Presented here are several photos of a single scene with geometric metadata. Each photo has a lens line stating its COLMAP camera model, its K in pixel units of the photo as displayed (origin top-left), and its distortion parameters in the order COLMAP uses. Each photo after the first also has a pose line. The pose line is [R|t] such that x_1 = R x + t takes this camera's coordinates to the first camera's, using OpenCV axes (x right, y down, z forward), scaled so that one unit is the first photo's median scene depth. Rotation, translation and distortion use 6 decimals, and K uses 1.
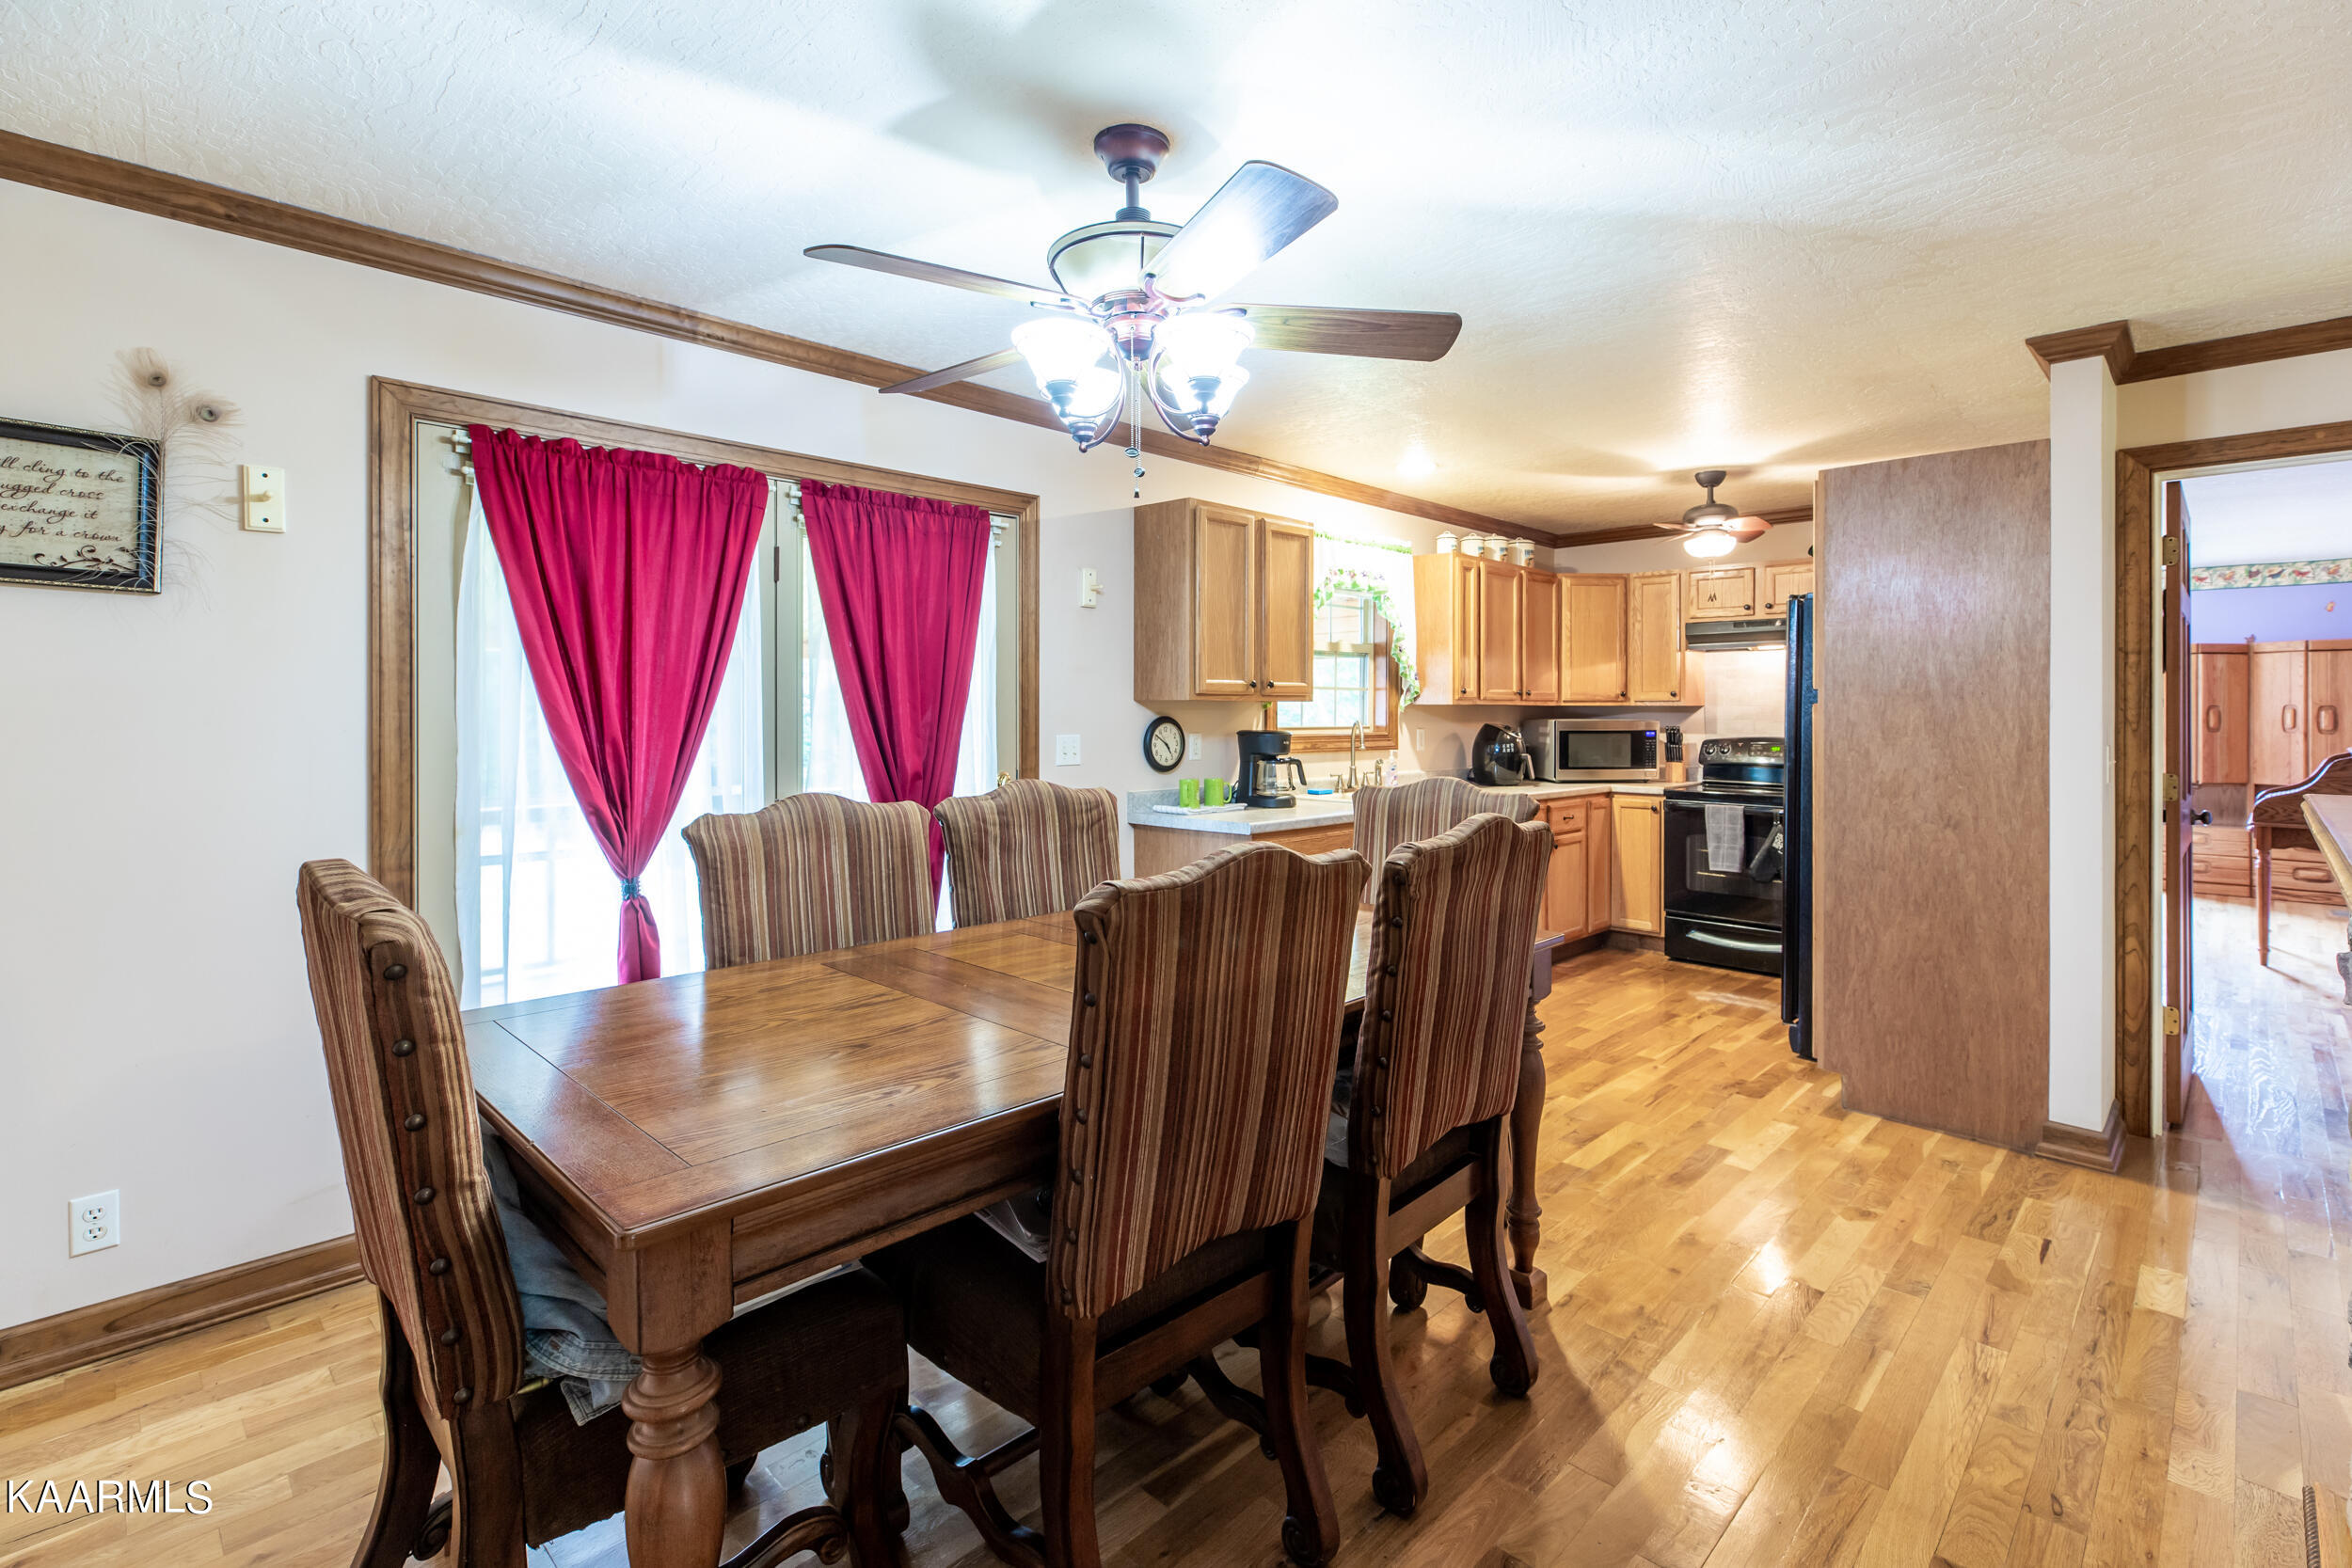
lens RADIAL K [[1075.6, 0, 1173.2], [0, 1075.6, 718.4], [0, 0, 1]] dist [-0.000499, -0.000065]
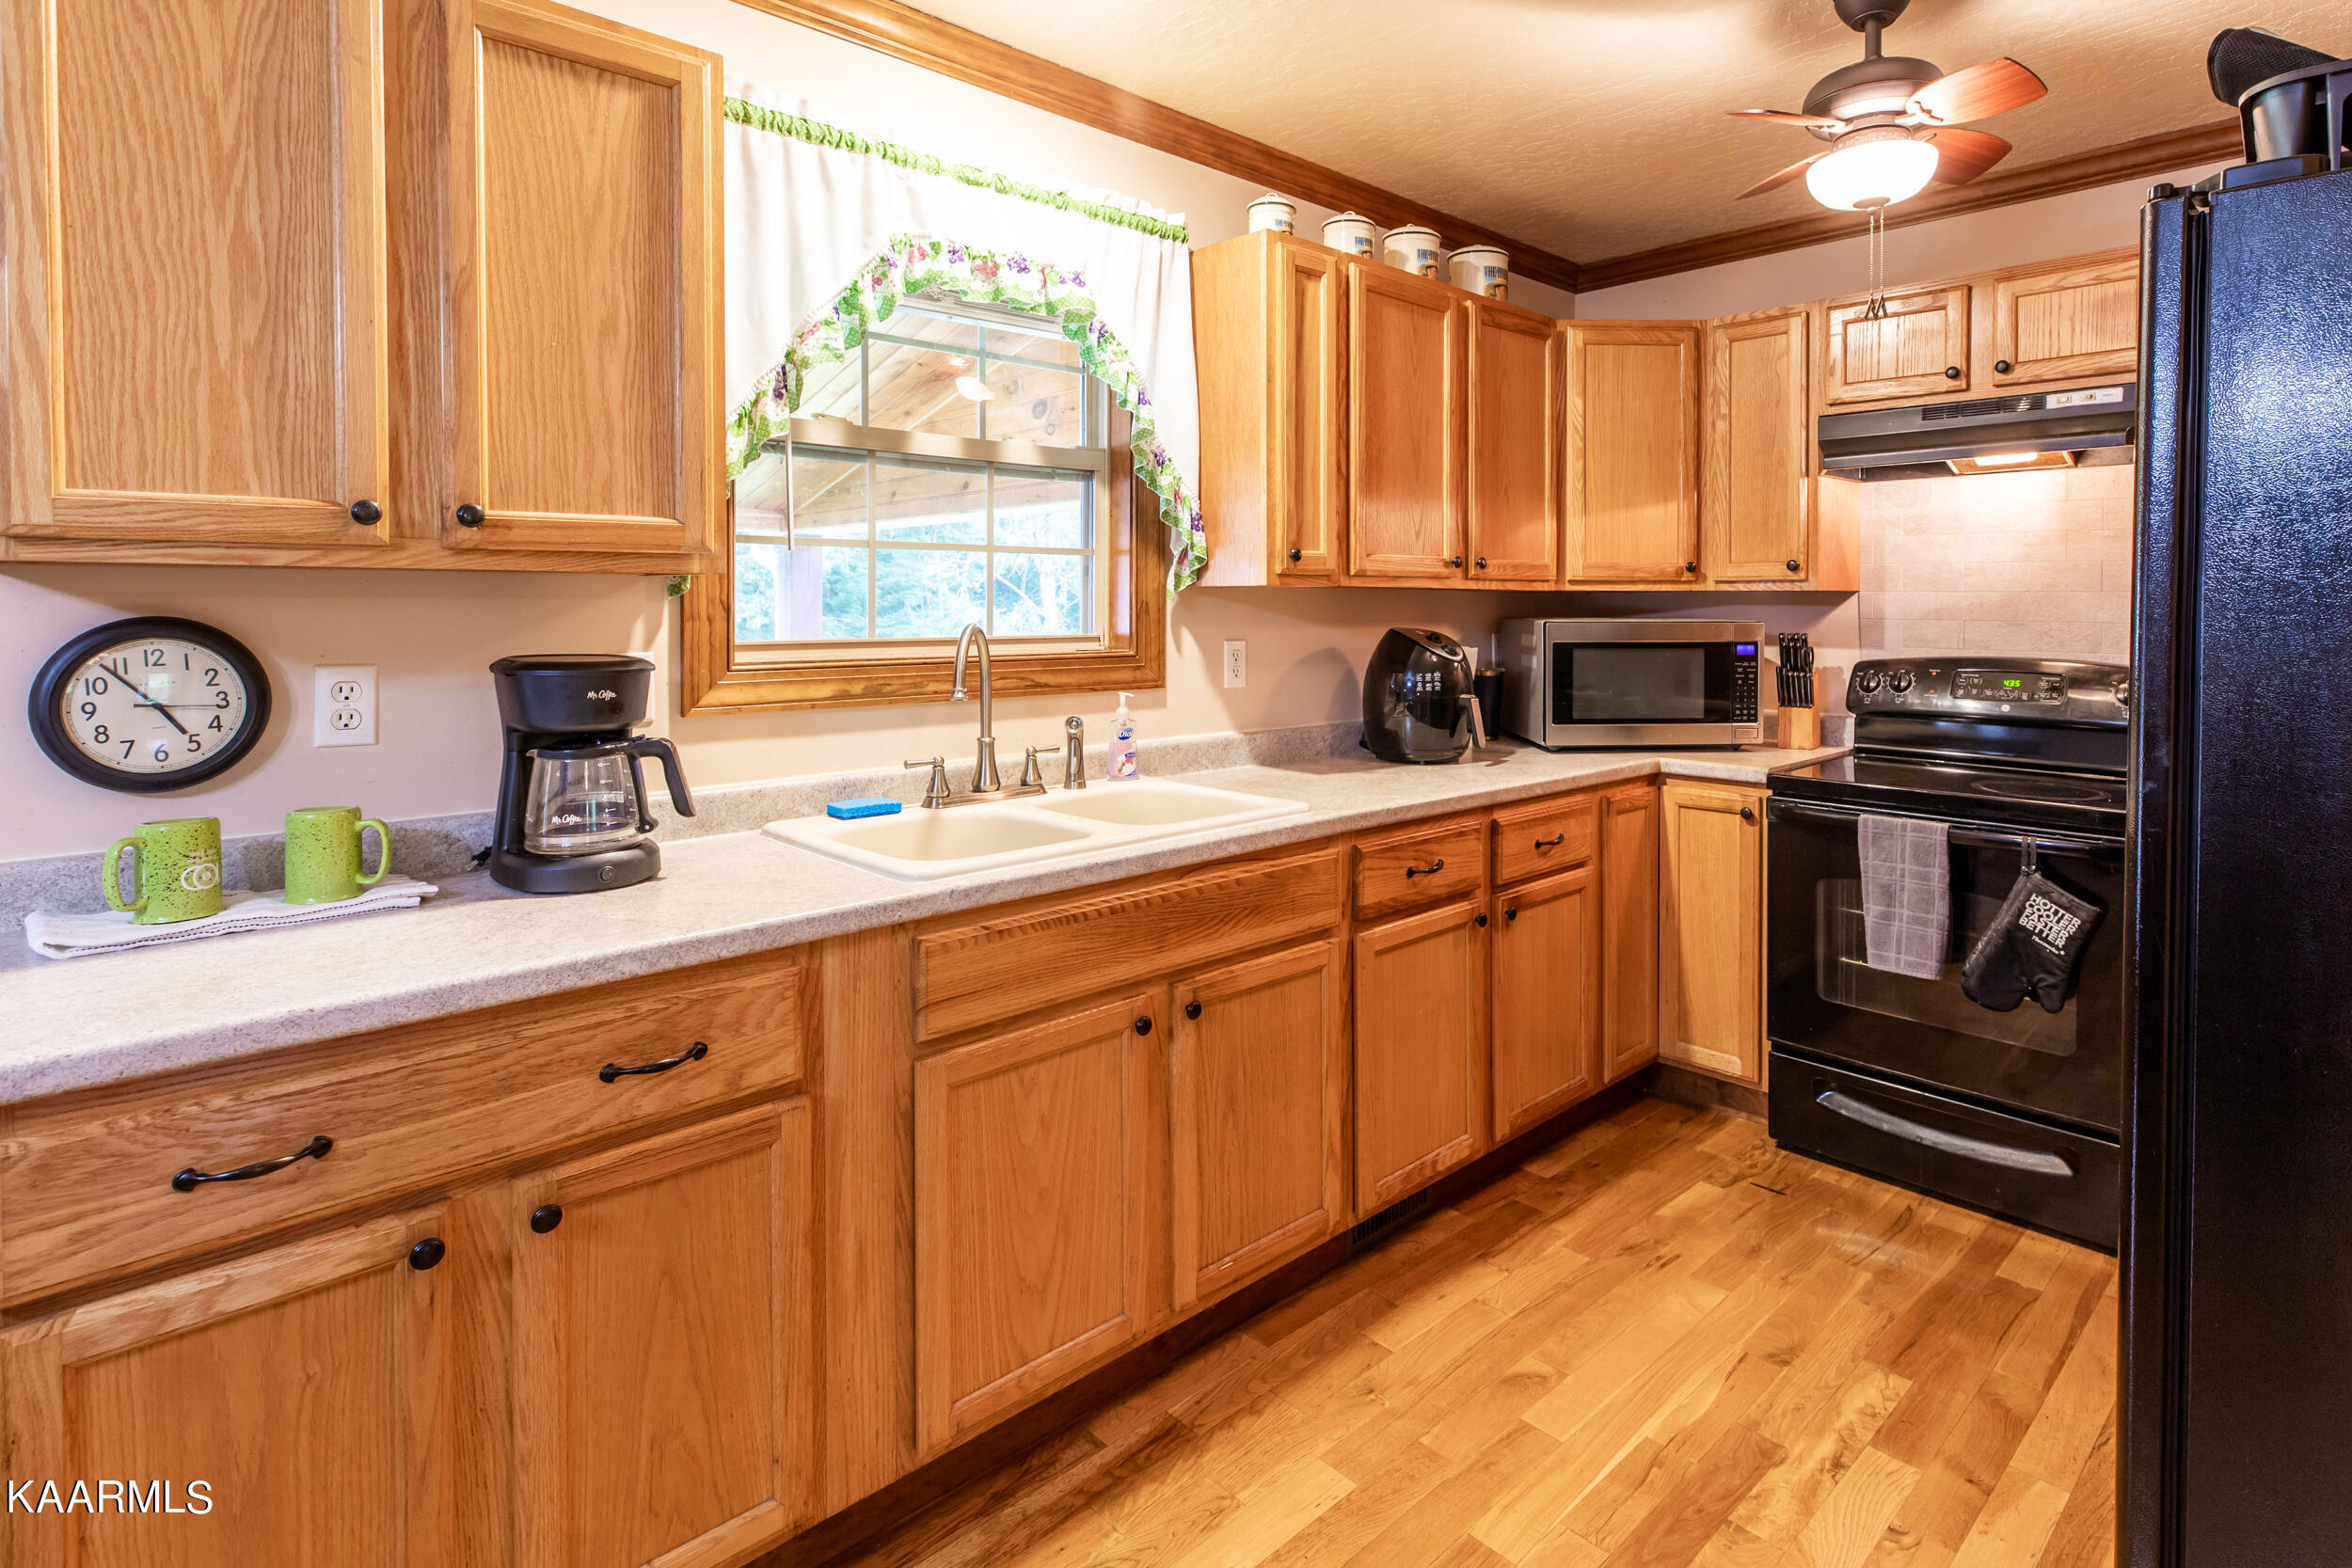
lens RADIAL K [[1189.9, 0, 1267.5], [0, 1189.9, 621.7], [0, 0, 1]] dist [0.000872, 0.000568]
pose [[0.999974, -0.000574, -0.007202, 0.257470], [0.000626, 0.999974, 0.007183, -0.002008], [0.007198, -0.007188, 0.999948, 0.513716]]
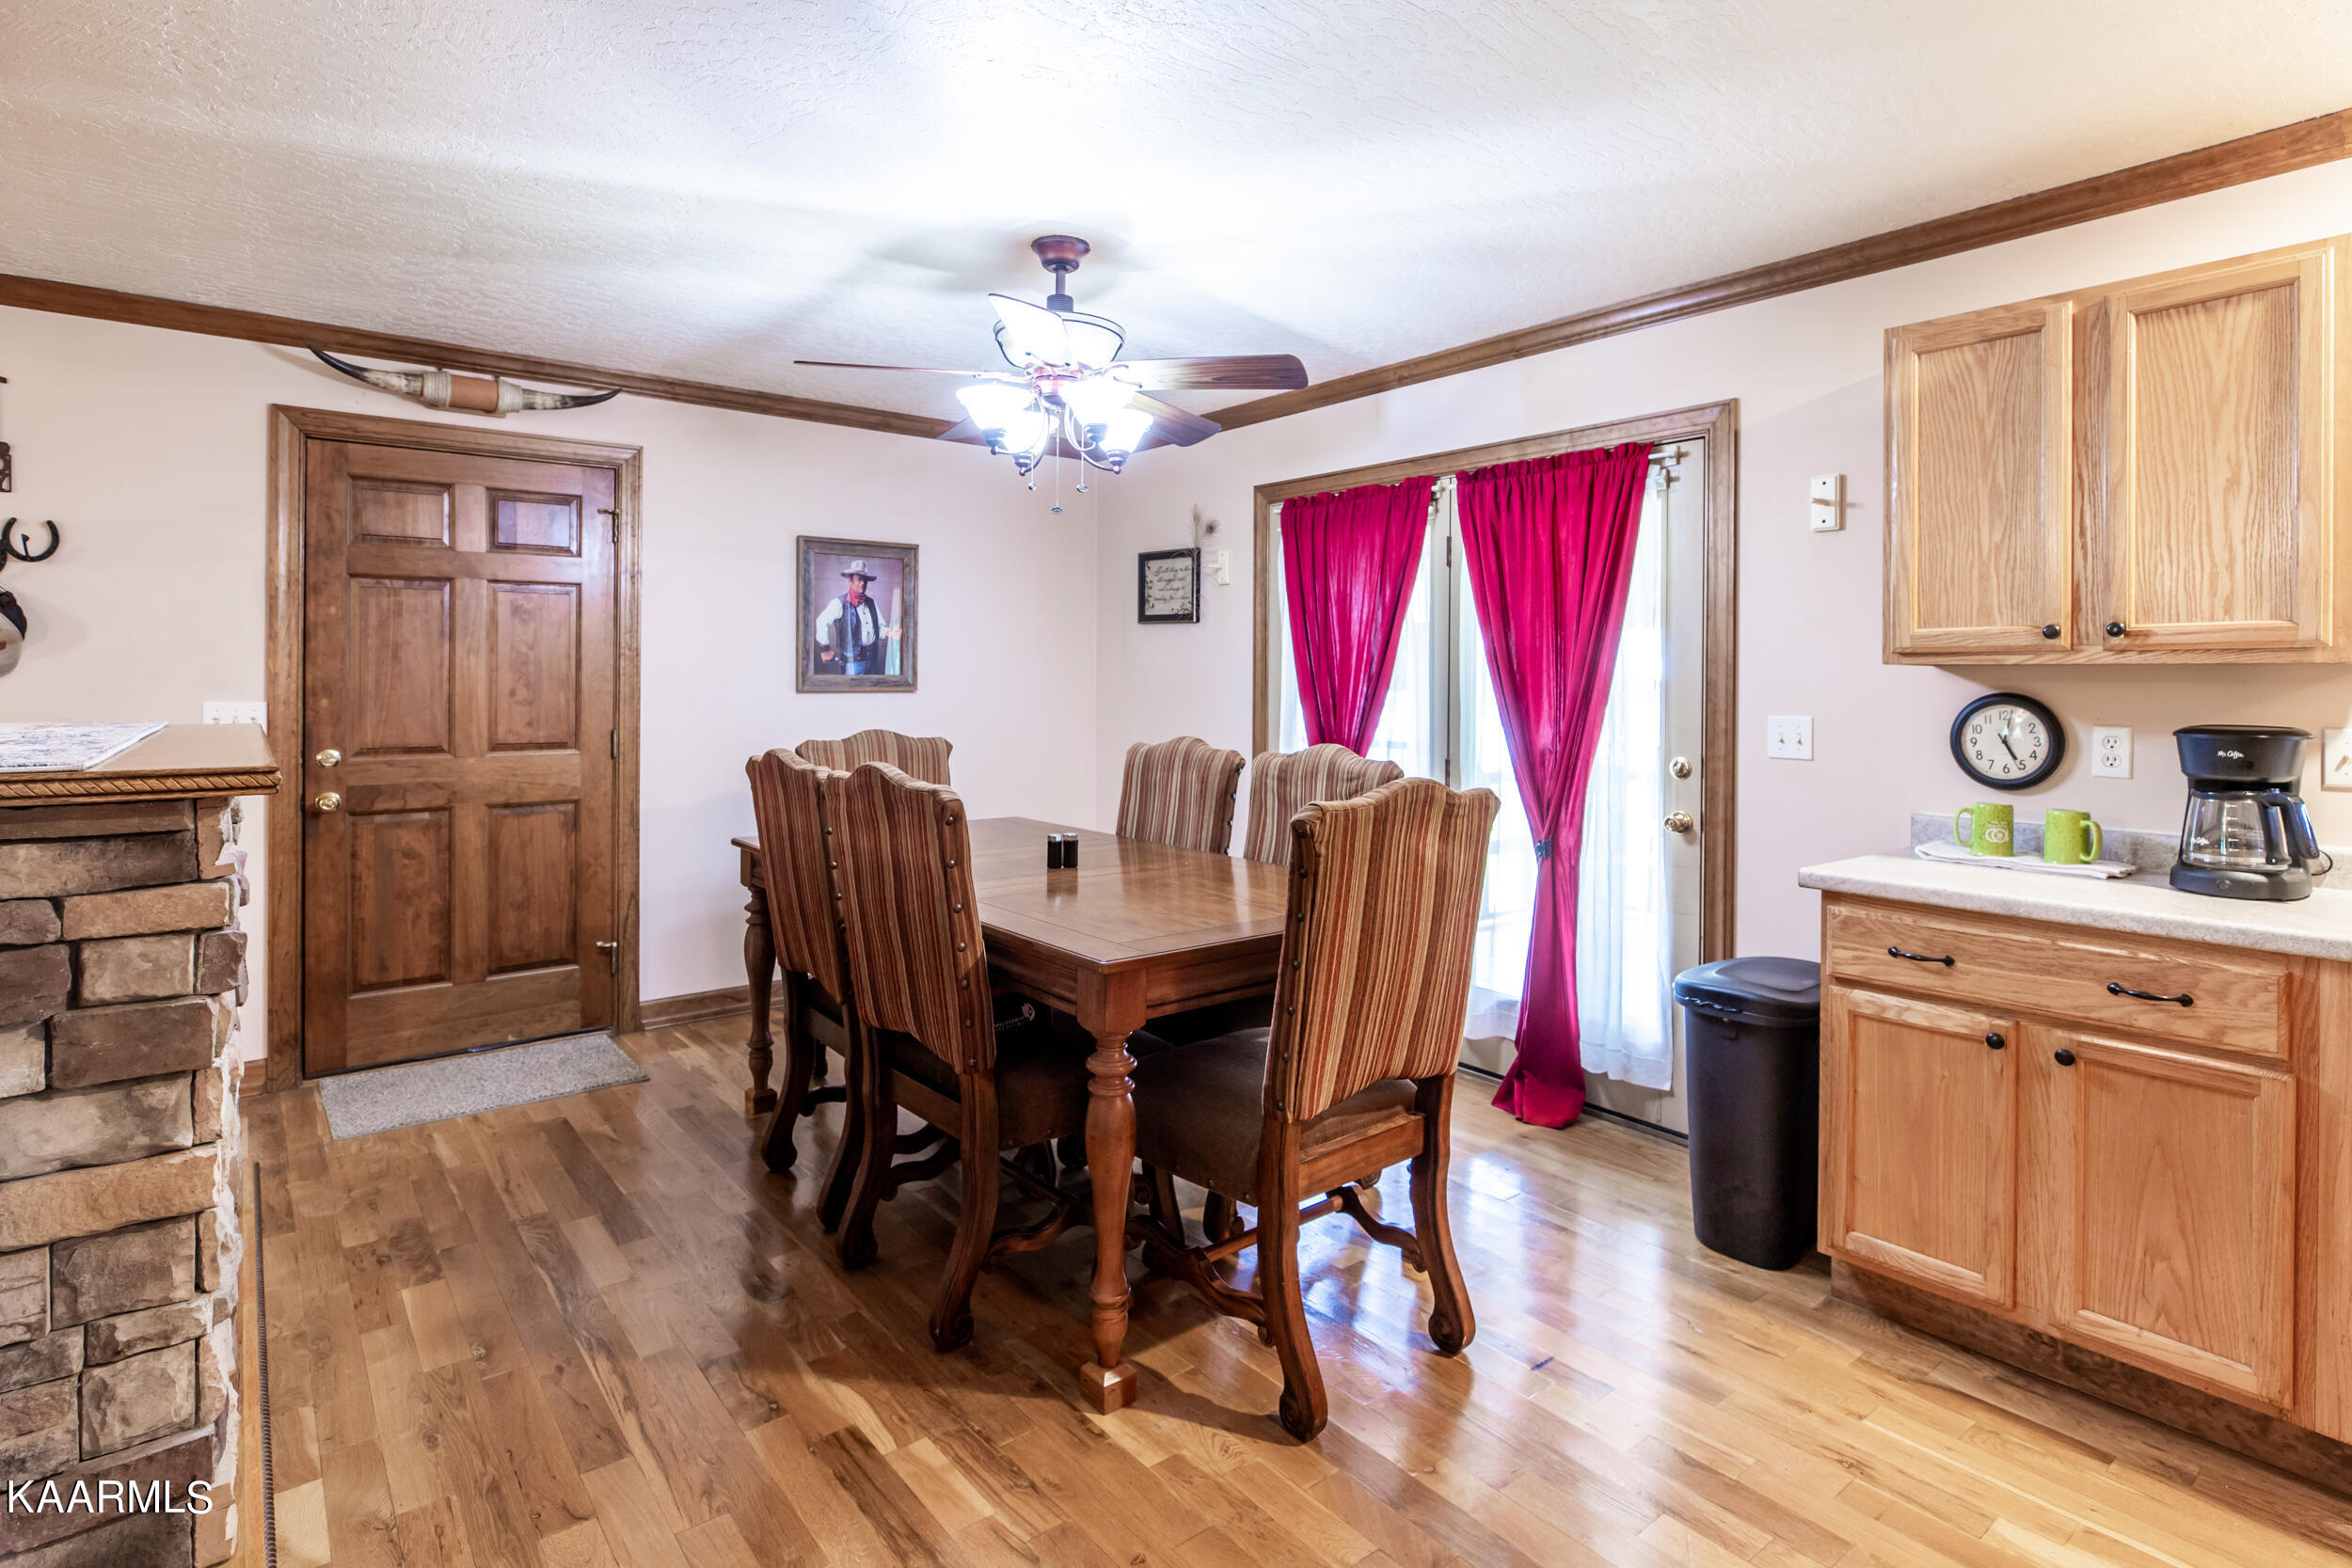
lens RADIAL K [[1177.6, 0, 1173.7], [0, 1177.6, 680.3], [0, 0, 1]] dist [-0.002993, -0.000270]
pose [[-0.119261, -0.000767, -0.992863, 0.530979], [-0.013369, 0.999910, 0.000834, -0.002189], [0.992773, 0.013373, -0.119260, 0.502043]]
